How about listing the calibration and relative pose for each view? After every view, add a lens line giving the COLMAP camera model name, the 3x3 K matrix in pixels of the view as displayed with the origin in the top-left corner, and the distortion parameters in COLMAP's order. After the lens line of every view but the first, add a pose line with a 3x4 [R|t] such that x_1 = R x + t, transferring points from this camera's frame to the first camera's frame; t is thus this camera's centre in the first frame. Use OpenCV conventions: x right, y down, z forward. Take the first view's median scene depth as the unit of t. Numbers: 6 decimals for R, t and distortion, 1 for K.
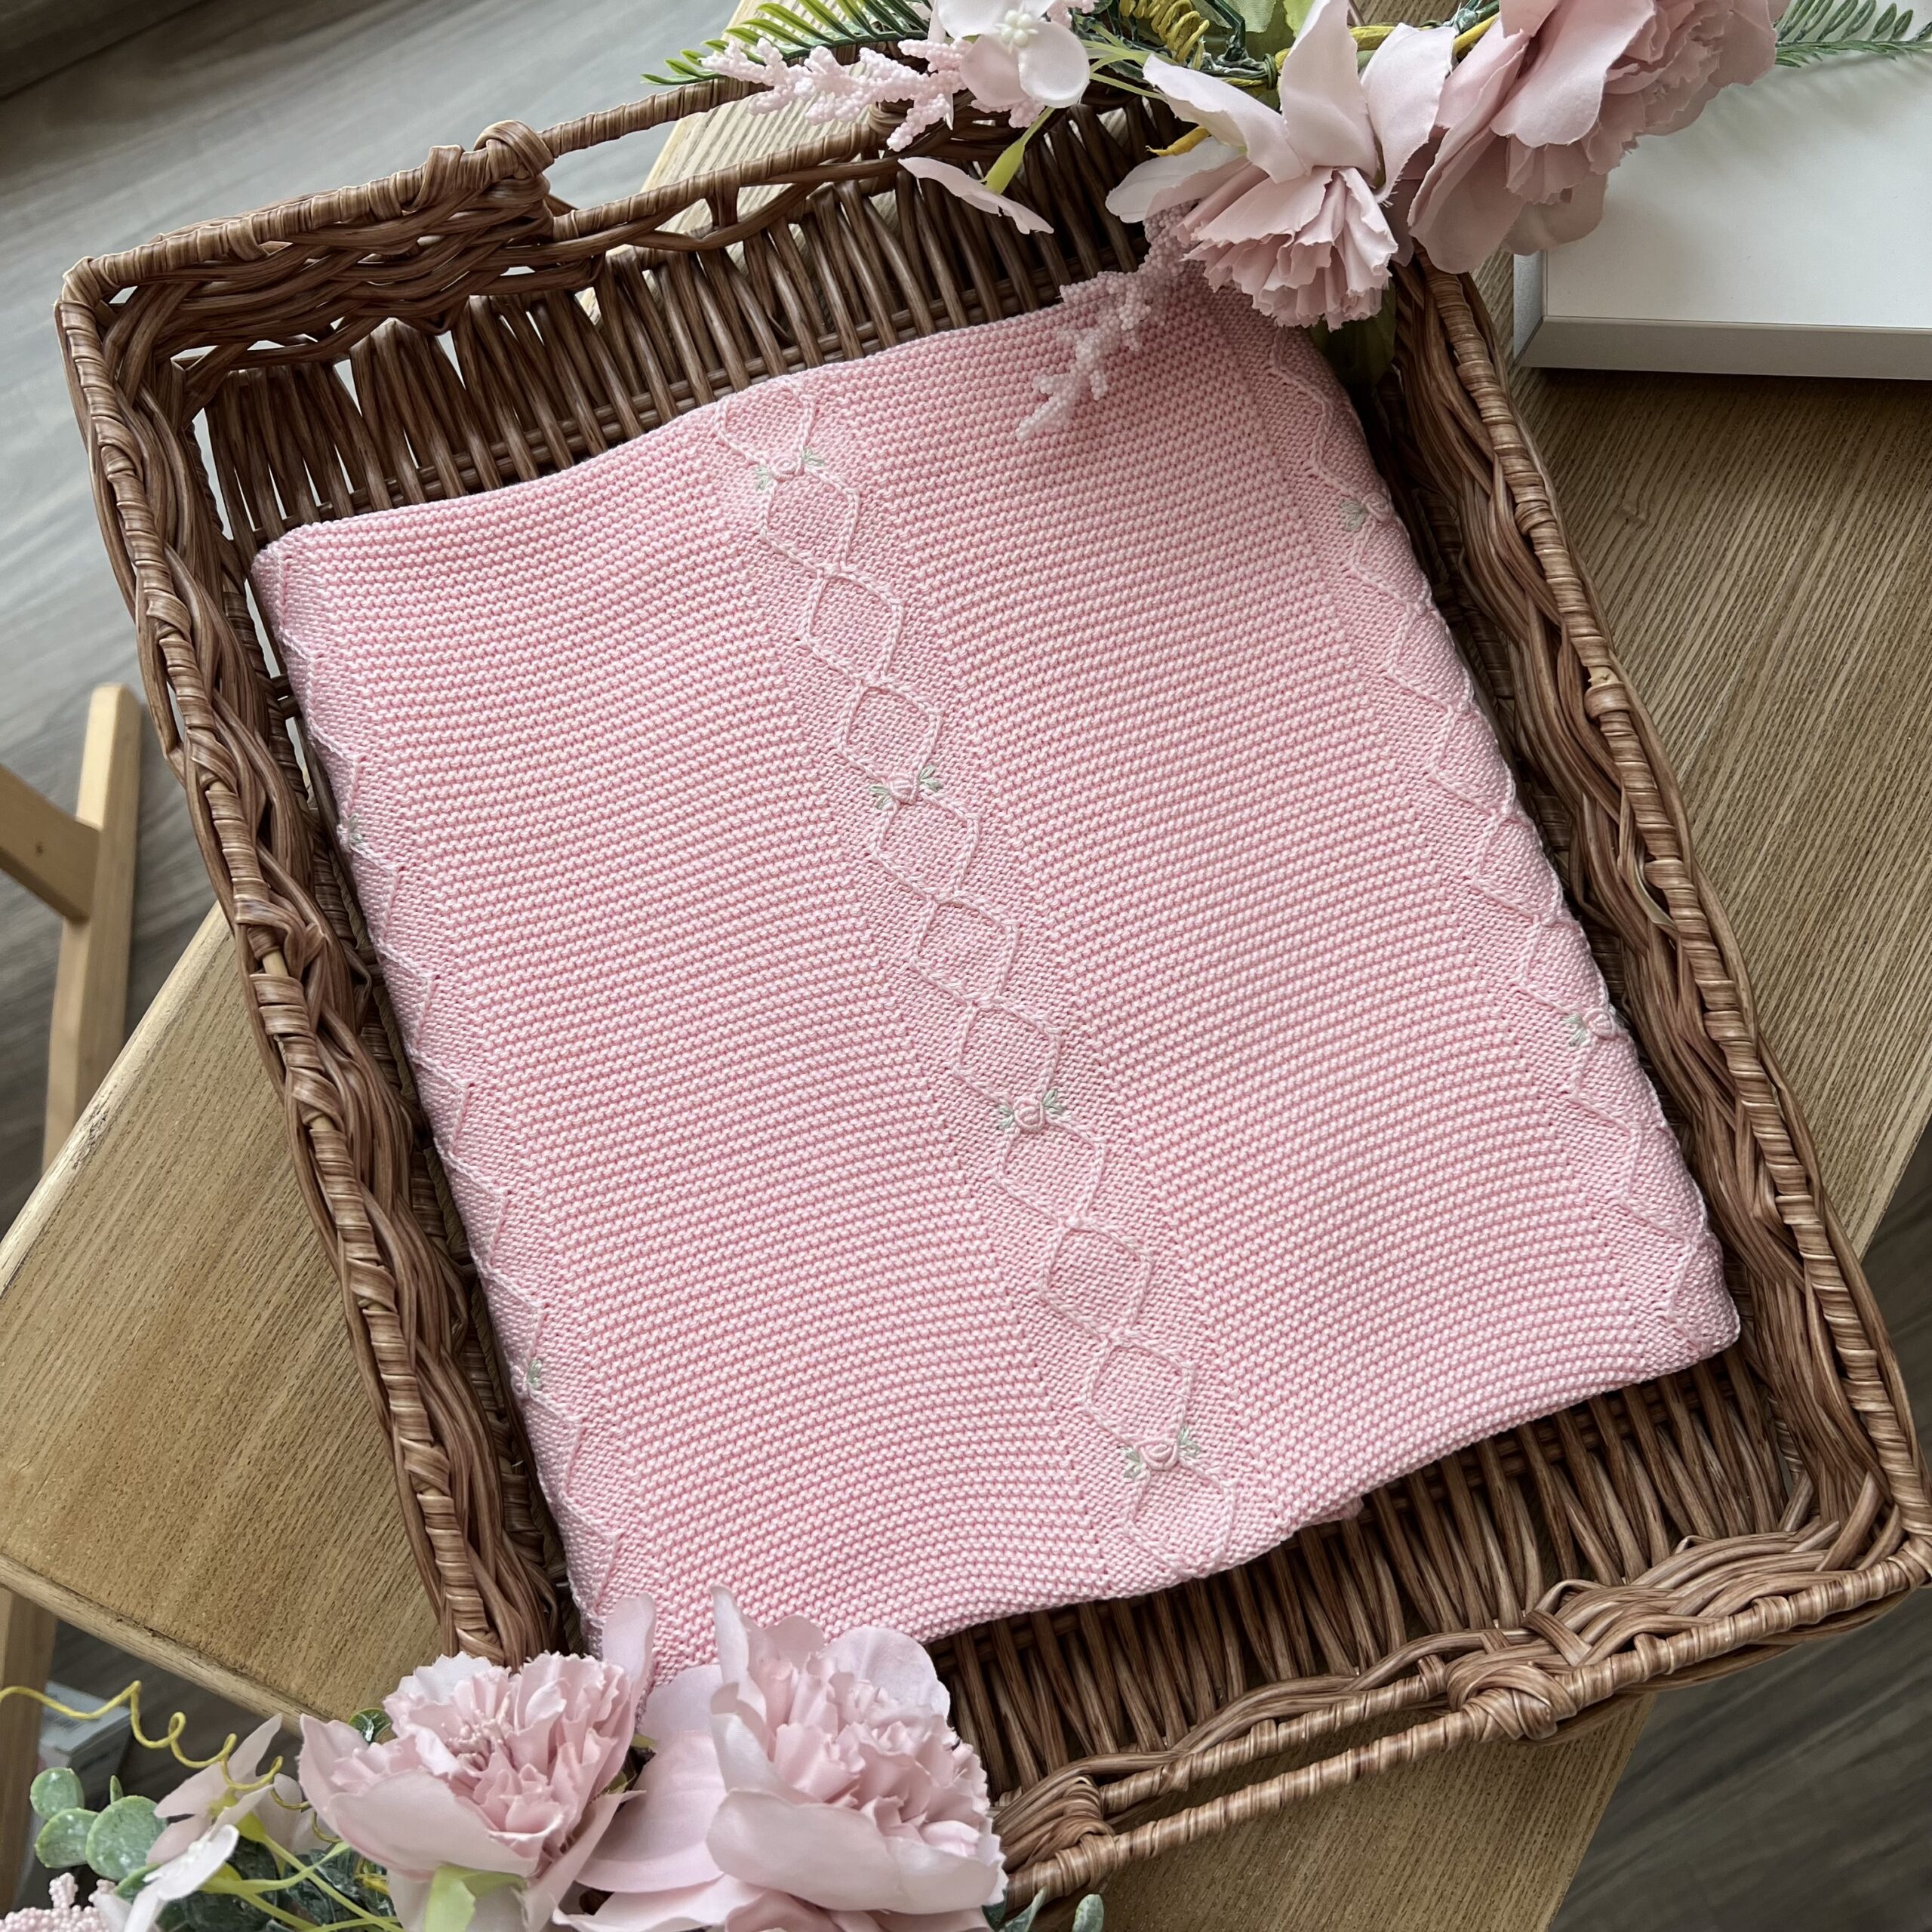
lens RADIAL K [[2120.9, 0, 954.7], [0, 2120.9, 965.6], [0, 0, 1]] dist [-0.135194, 0.113175]
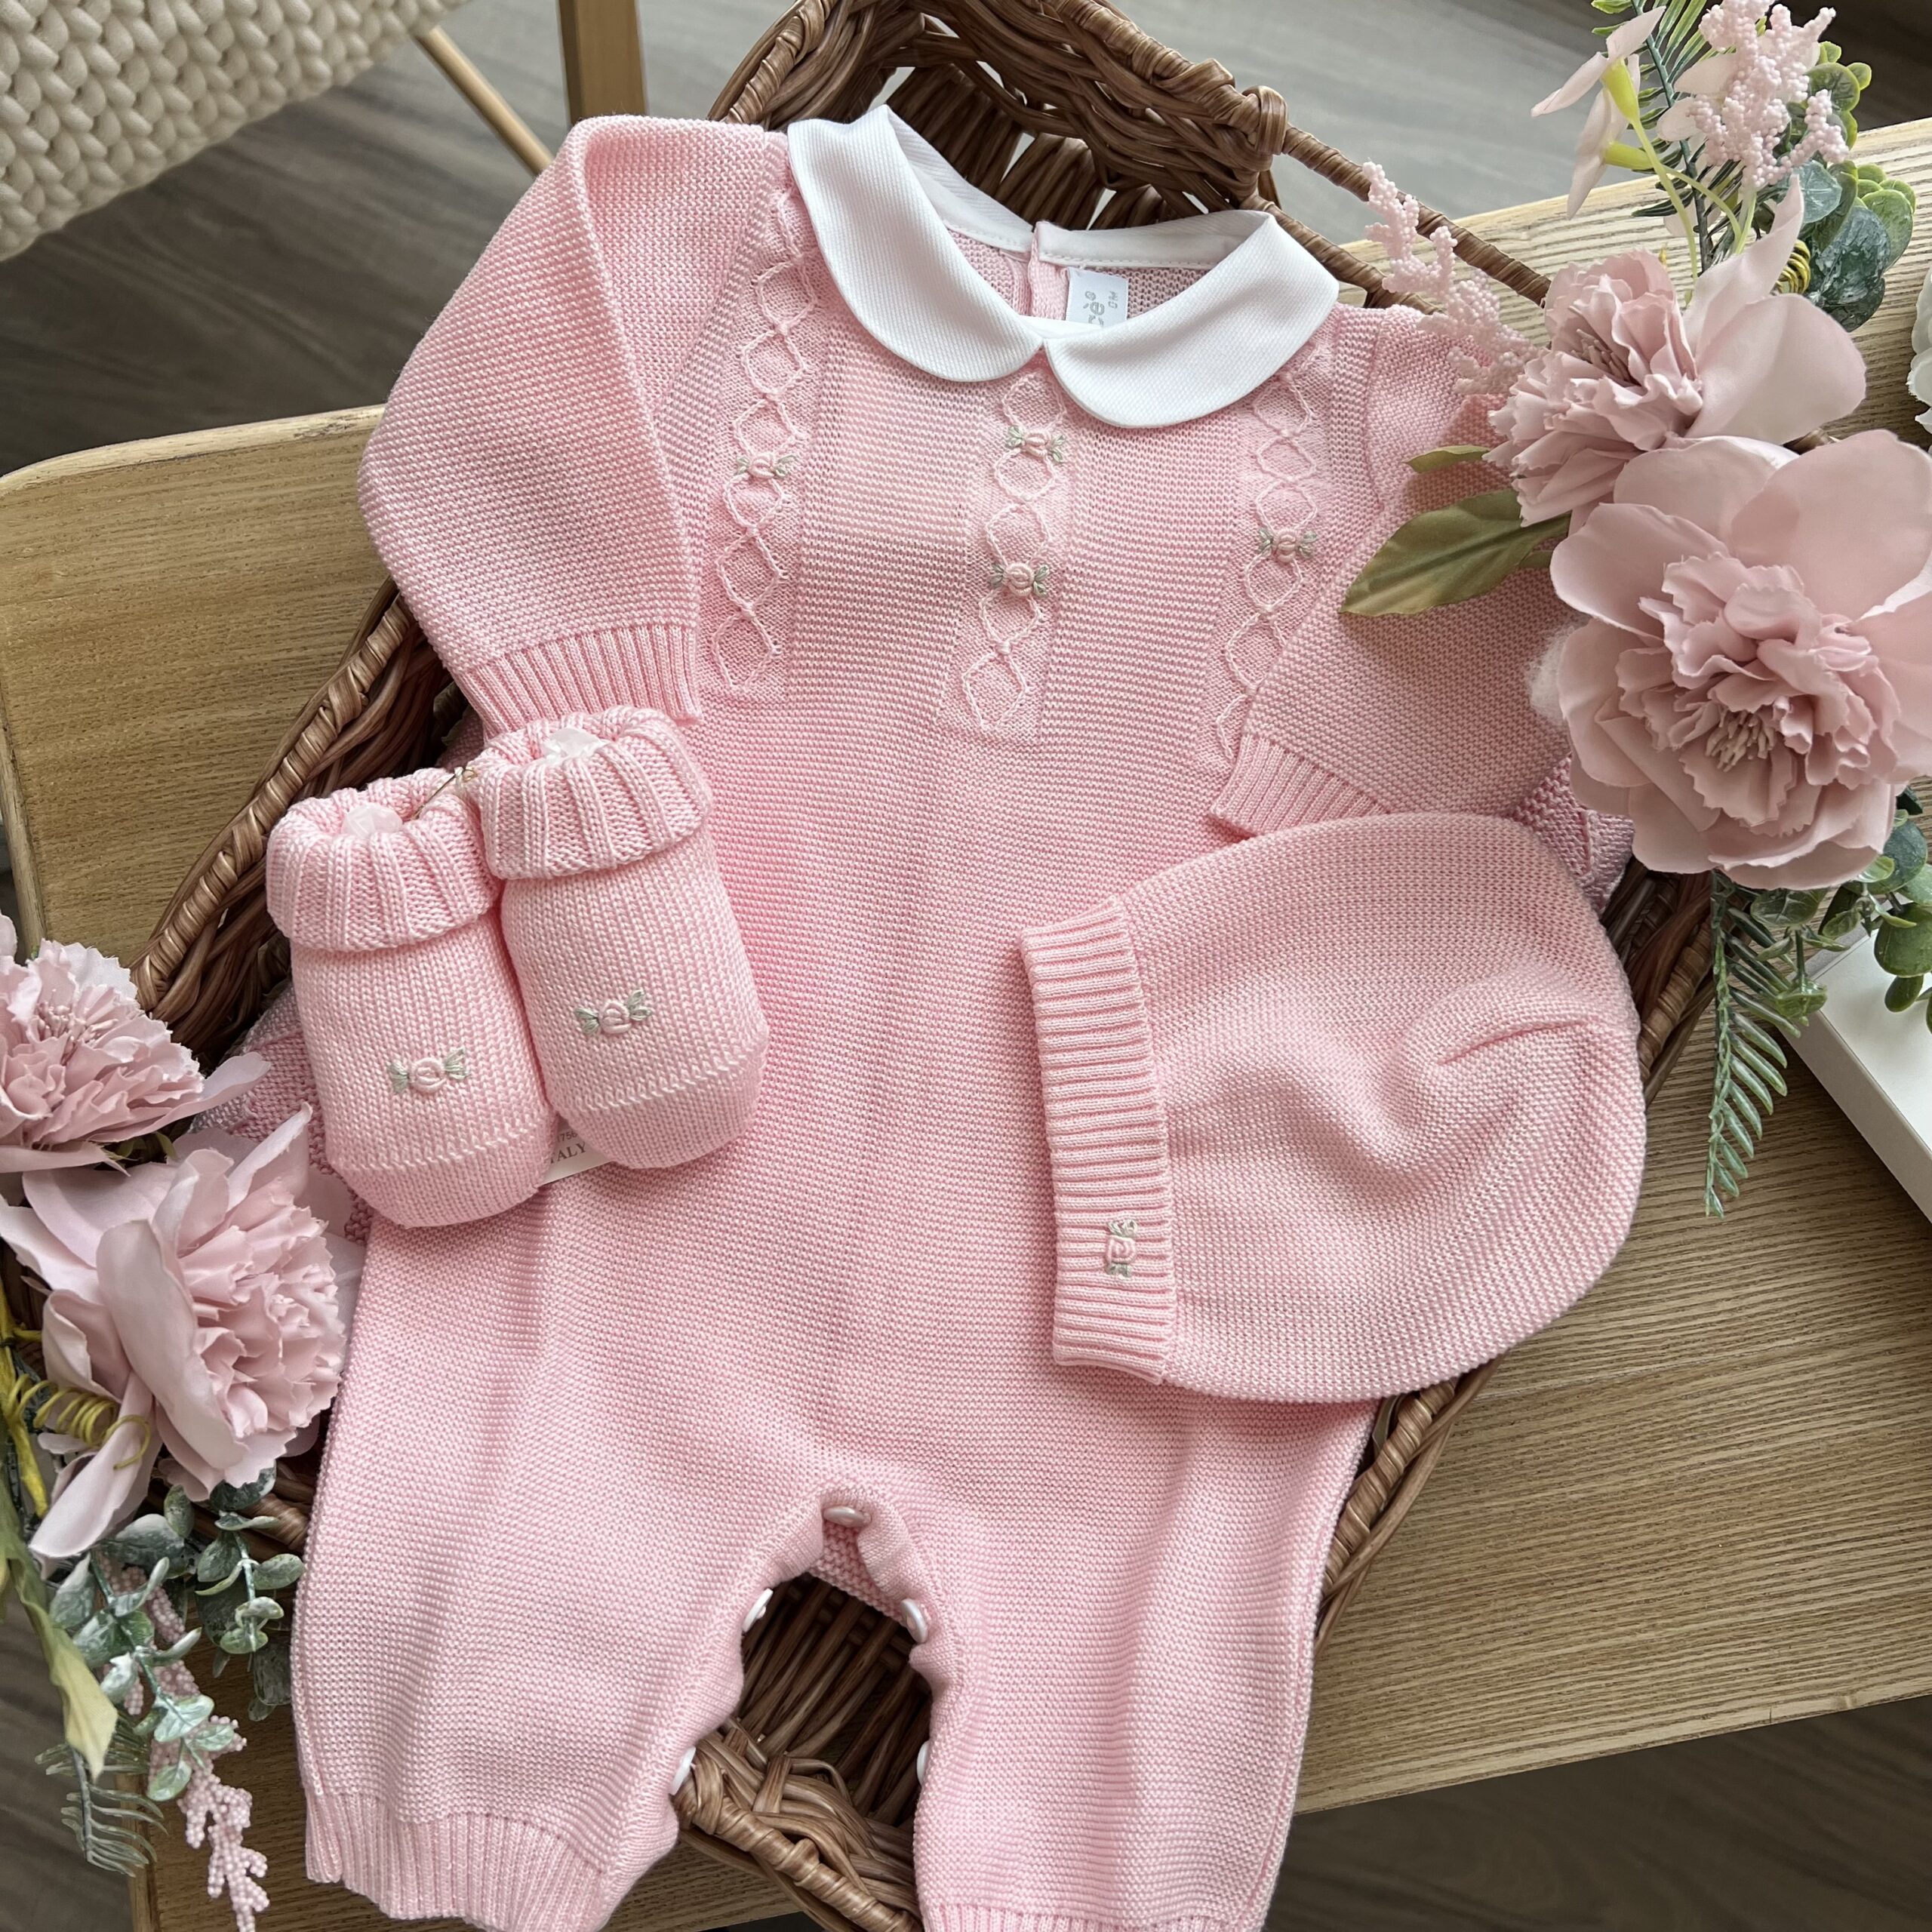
lens RADIAL K [[2120.9, 0, 954.7], [0, 2120.9, 965.6], [0, 0, 1]] dist [-0.135194, 0.113175]
pose [[0.623264, 0.775652, -0.099532, 0.127292], [-0.773908, 0.630064, 0.063916, -0.070880], [0.112288, 0.037192, 0.992979, -0.041804]]
